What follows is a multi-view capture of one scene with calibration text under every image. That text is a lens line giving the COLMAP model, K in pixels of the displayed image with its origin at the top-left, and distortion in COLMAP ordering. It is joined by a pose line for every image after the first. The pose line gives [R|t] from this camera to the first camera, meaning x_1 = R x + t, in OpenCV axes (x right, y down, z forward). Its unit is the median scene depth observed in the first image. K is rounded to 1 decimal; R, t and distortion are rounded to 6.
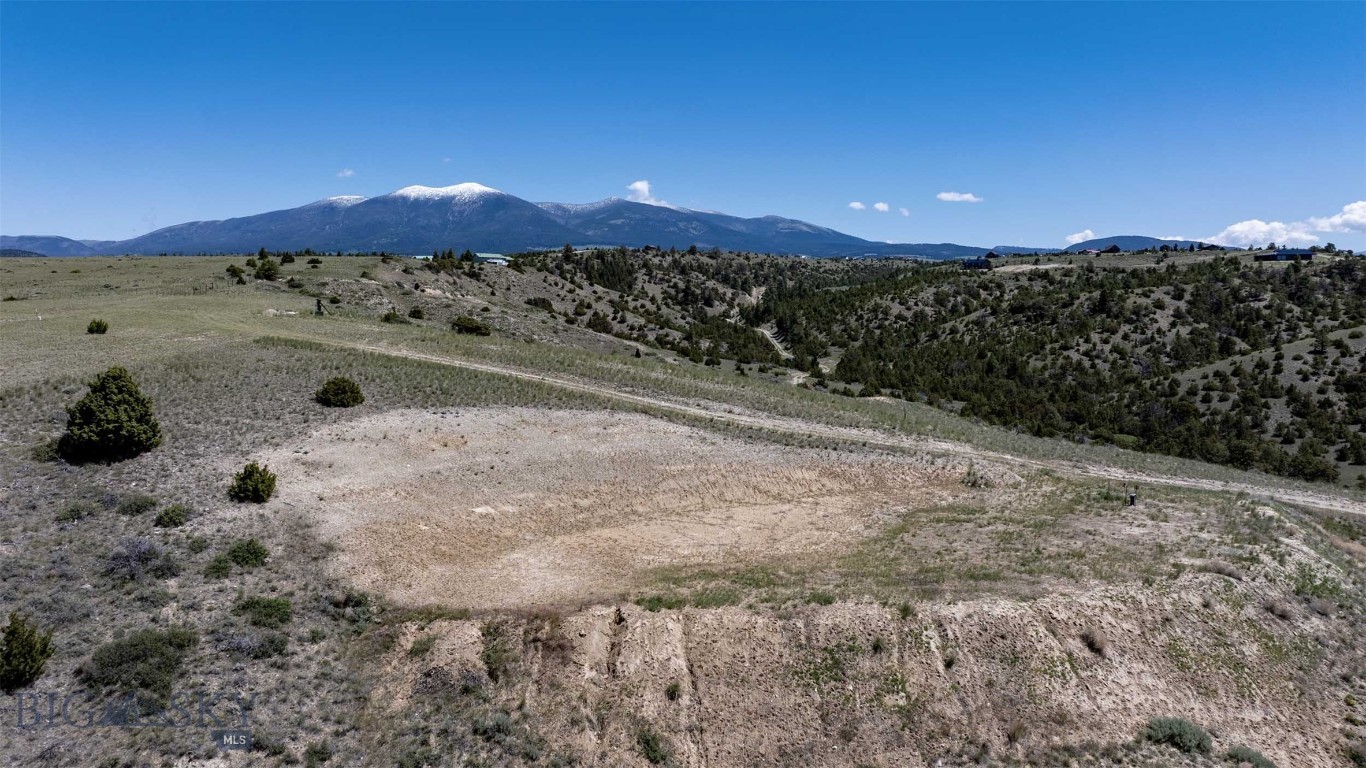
lens RADIAL K [[958.4, 0, 688.5], [0, 958.4, 377.6], [0, 0, 1]] dist [-0.017246, -0.008612]
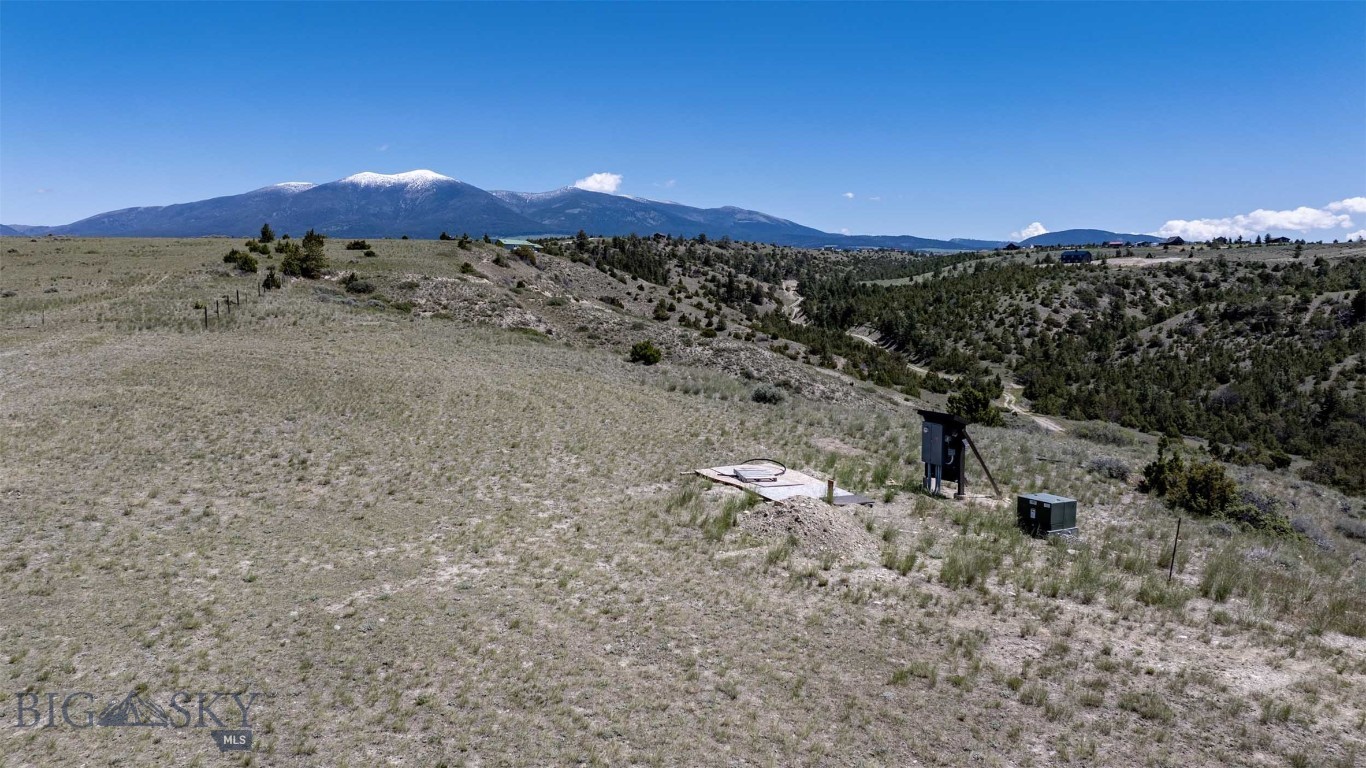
lens RADIAL K [[958.4, 0, 688.5], [0, 958.4, 377.6], [0, 0, 1]] dist [-0.017246, -0.008612]
pose [[0.998806, 0.000196, 0.048858, -0.114392], [-0.000673, 0.999952, 0.009760, -0.023267], [-0.048854, -0.009781, 0.998758, 0.203961]]
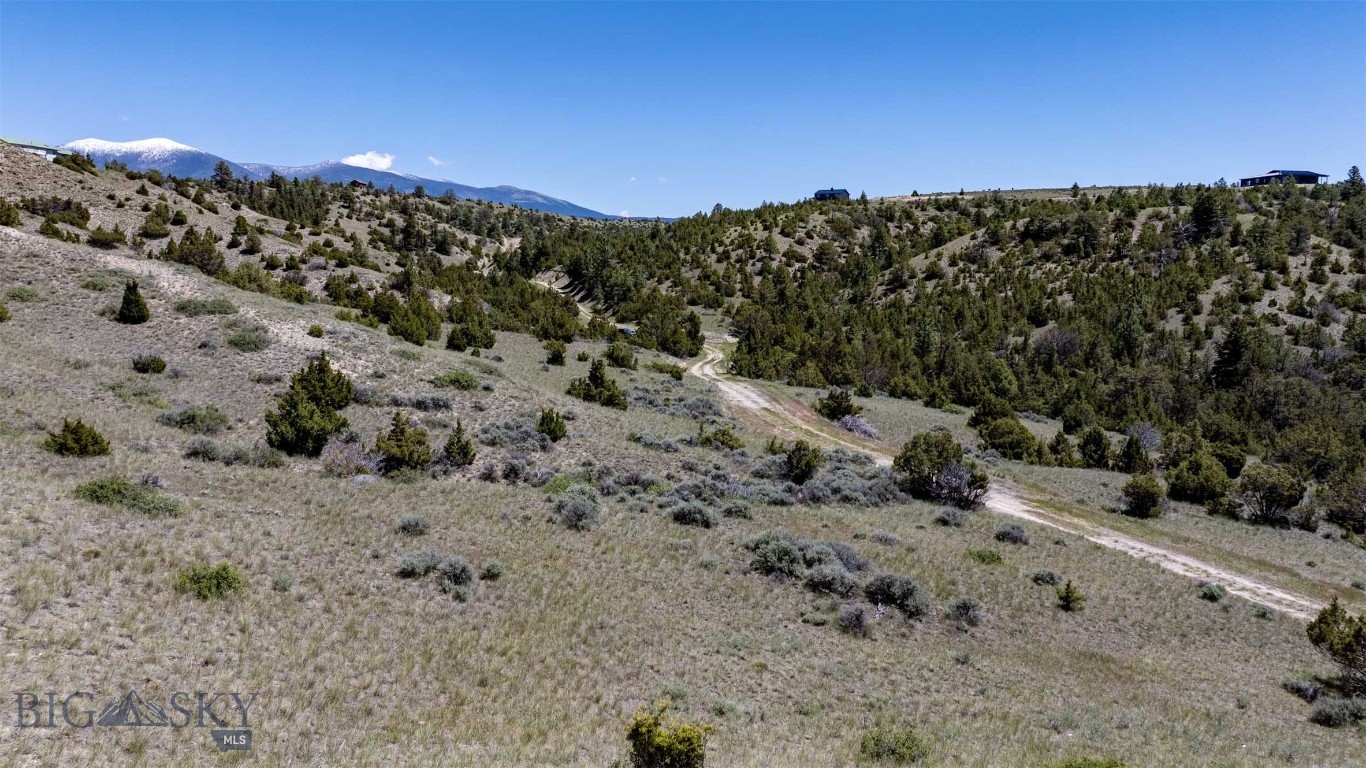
lens RADIAL K [[958.4, 0, 688.5], [0, 958.4, 377.6], [0, 0, 1]] dist [-0.017246, -0.008612]
pose [[0.962741, -0.021879, 0.269537, 0.005835], [0.014741, 0.999486, 0.028479, -0.007493], [-0.270021, -0.023445, 0.962569, 0.441094]]
